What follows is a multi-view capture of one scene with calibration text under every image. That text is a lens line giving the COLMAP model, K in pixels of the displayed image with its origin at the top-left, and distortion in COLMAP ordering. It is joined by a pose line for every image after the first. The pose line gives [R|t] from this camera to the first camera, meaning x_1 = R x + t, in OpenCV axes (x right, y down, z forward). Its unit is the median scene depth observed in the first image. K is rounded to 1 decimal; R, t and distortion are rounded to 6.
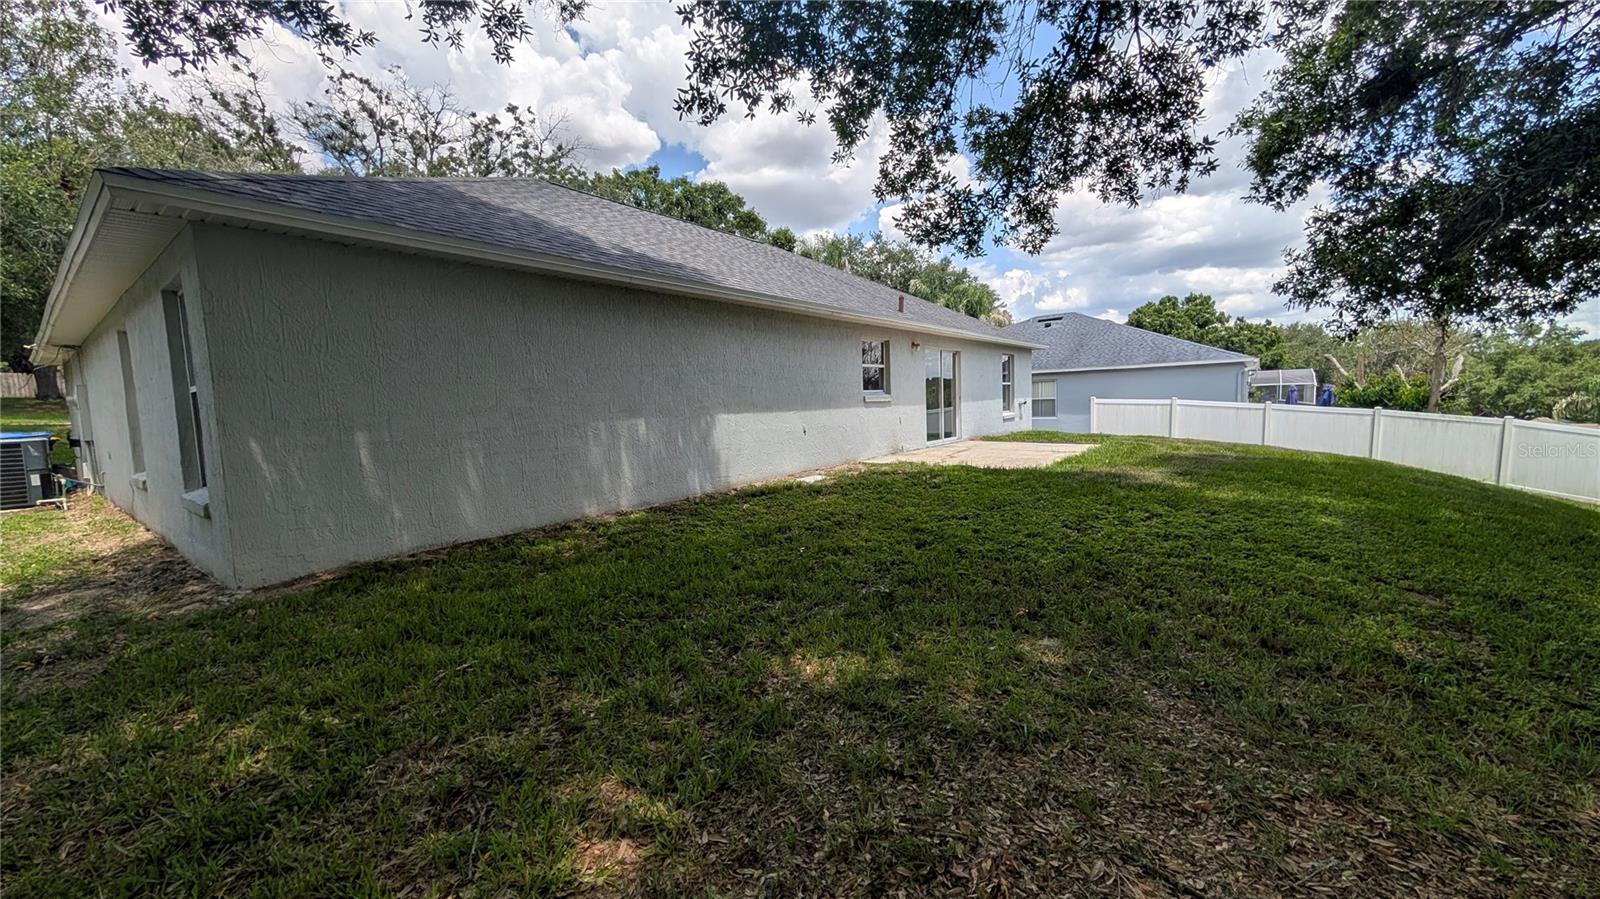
lens RADIAL K [[603.5, 0, 805.5], [0, 603.5, 448.6], [0, 0, 1]] dist [0.002720, -0.000243]
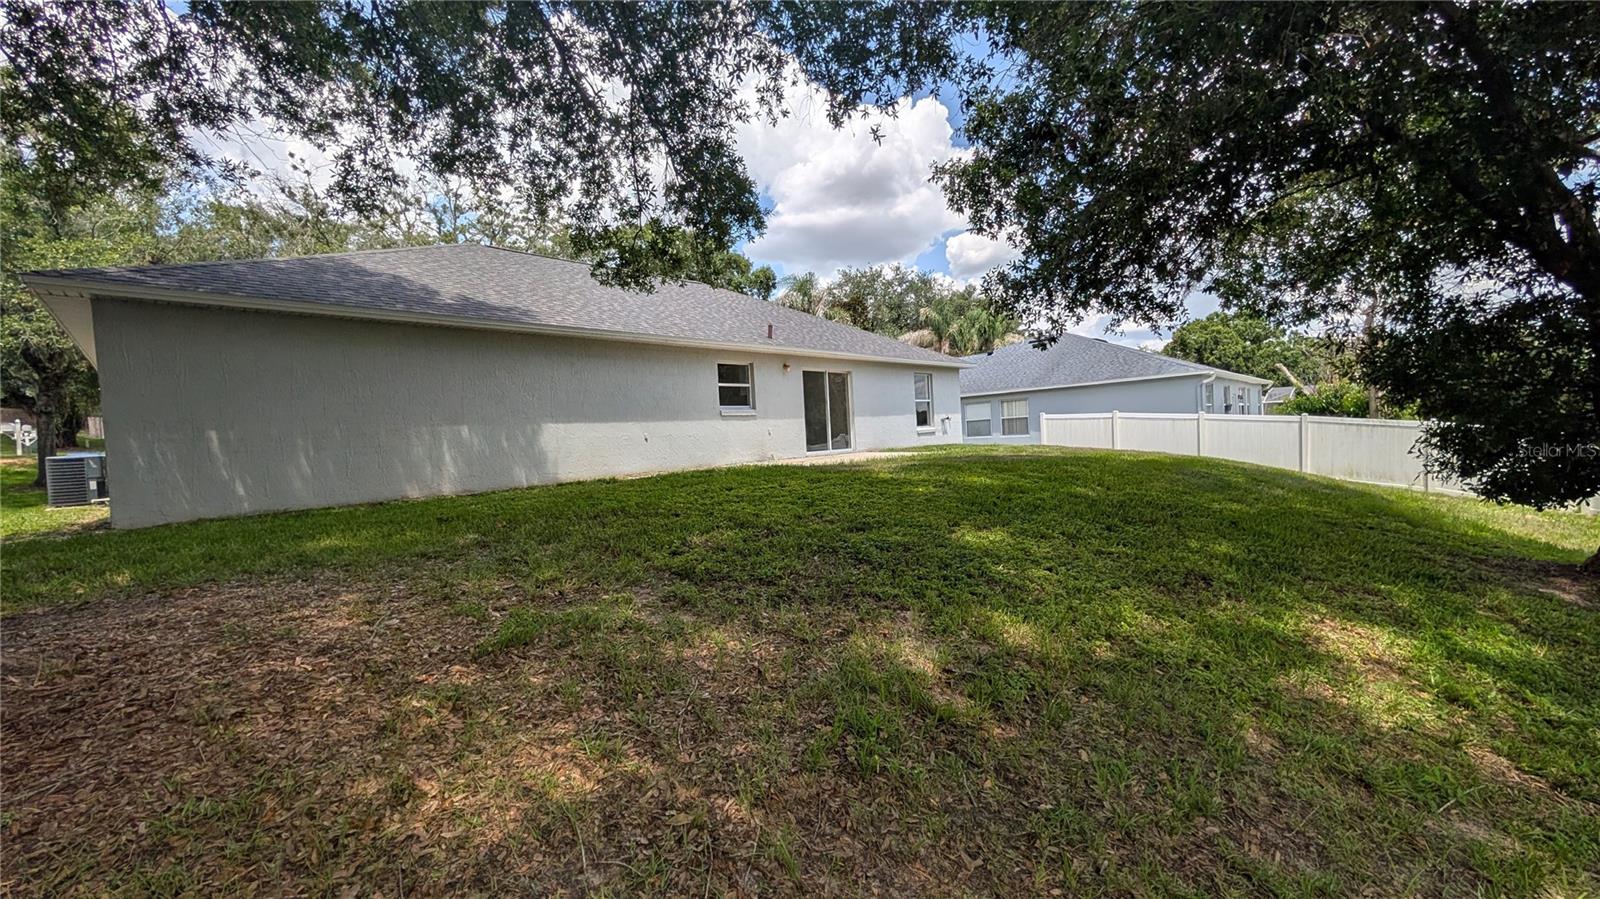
lens RADIAL K [[603.5, 0, 805.5], [0, 603.5, 448.6], [0, 0, 1]] dist [0.002720, -0.000243]
pose [[0.992876, -0.019128, -0.117607, 0.396227], [0.012918, 0.998493, -0.053344, 0.051028], [0.118450, 0.051445, 0.991627, -0.137845]]
